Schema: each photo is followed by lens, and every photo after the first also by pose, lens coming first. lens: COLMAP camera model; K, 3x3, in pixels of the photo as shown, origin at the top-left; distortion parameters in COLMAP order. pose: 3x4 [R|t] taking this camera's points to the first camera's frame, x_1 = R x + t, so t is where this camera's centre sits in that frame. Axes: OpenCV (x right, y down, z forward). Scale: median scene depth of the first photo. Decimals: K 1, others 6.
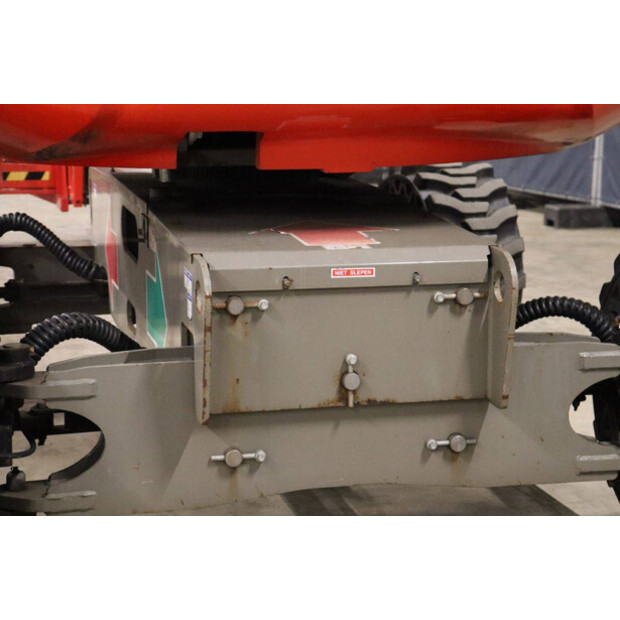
lens RADIAL K [[1527.9, 0, 310.0], [0, 1527.9, 310.0], [0, 0, 1]] dist [0.464883, 0.222497]
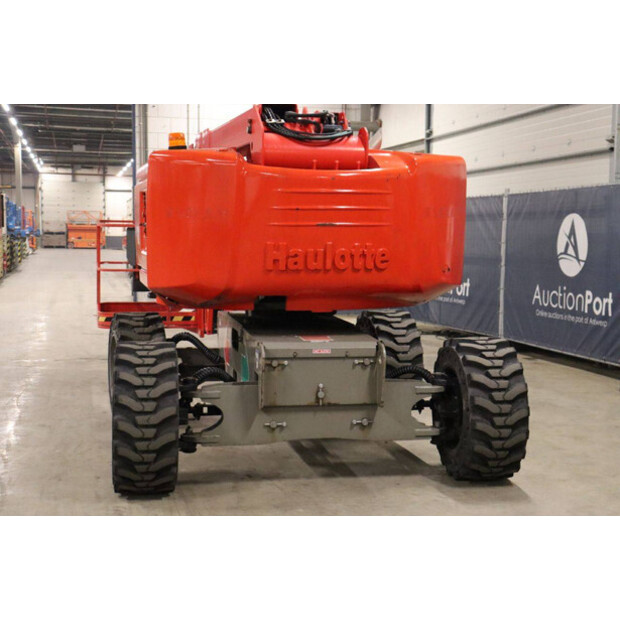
lens RADIAL K [[1088.3, 0, 310.0], [0, 1088.3, 310.0], [0, 0, 1]] dist [0.155142, 0.029441]
pose [[0.998635, 0.010084, -0.051243, 0.096692], [-0.015175, 0.994876, -0.099958, 0.084707], [0.049973, 0.100599, 0.993671, -0.766746]]
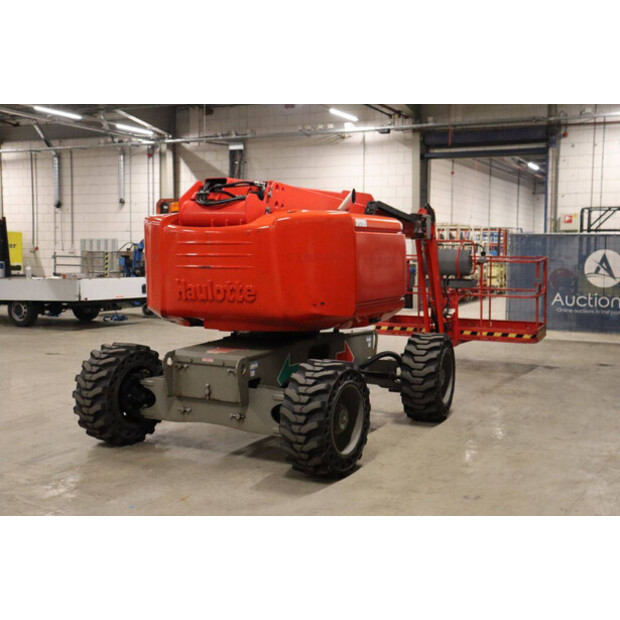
lens RADIAL K [[824.6, 0, 310.5], [0, 824.6, 303.0], [0, 0, 1]] dist [0.009927, 0.094344]
pose [[0.712854, 0.047375, -0.699711, 1.431729], [-0.123403, 0.990622, -0.058649, -0.068424], [0.690370, 0.128154, 0.712015, -0.171569]]
